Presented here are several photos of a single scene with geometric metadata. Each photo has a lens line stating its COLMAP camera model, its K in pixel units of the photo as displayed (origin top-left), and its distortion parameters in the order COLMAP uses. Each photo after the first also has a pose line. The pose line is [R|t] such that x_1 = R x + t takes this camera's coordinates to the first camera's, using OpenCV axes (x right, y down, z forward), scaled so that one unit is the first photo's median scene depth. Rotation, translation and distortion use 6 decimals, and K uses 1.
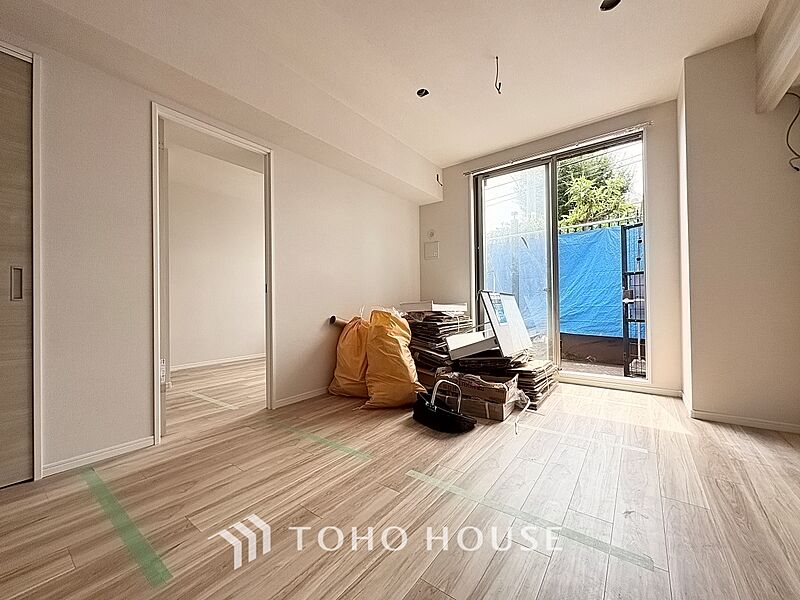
lens RADIAL K [[319.6, 0, 400.7], [0, 319.6, 298.7], [0, 0, 1]] dist [-0.000029, 0.000257]
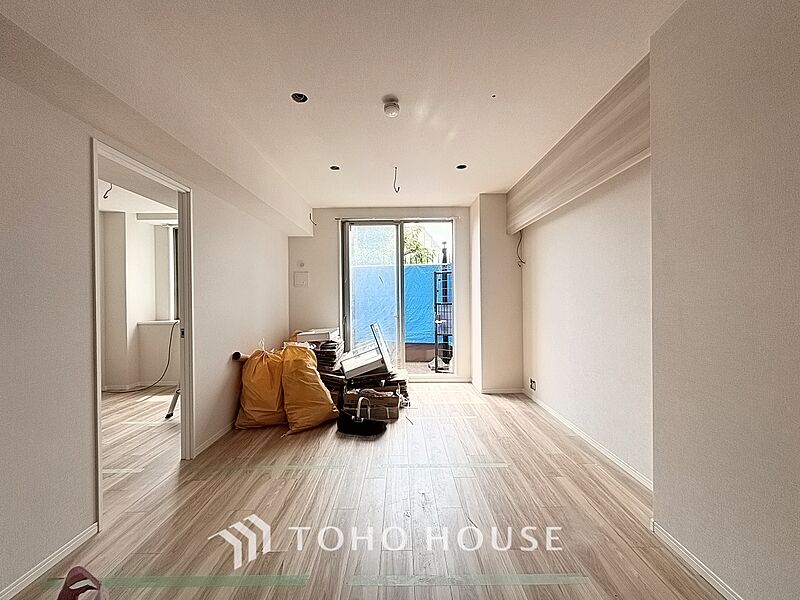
lens RADIAL K [[319.6, 0, 399.4], [0, 319.6, 298.1], [0, 0, 1]] dist [-0.000029, 0.000257]
pose [[0.801248, 0.005694, 0.598306, -0.492190], [-0.006705, 0.999977, -0.000537, -0.146611], [-0.598295, -0.003581, 0.801268, -0.151414]]
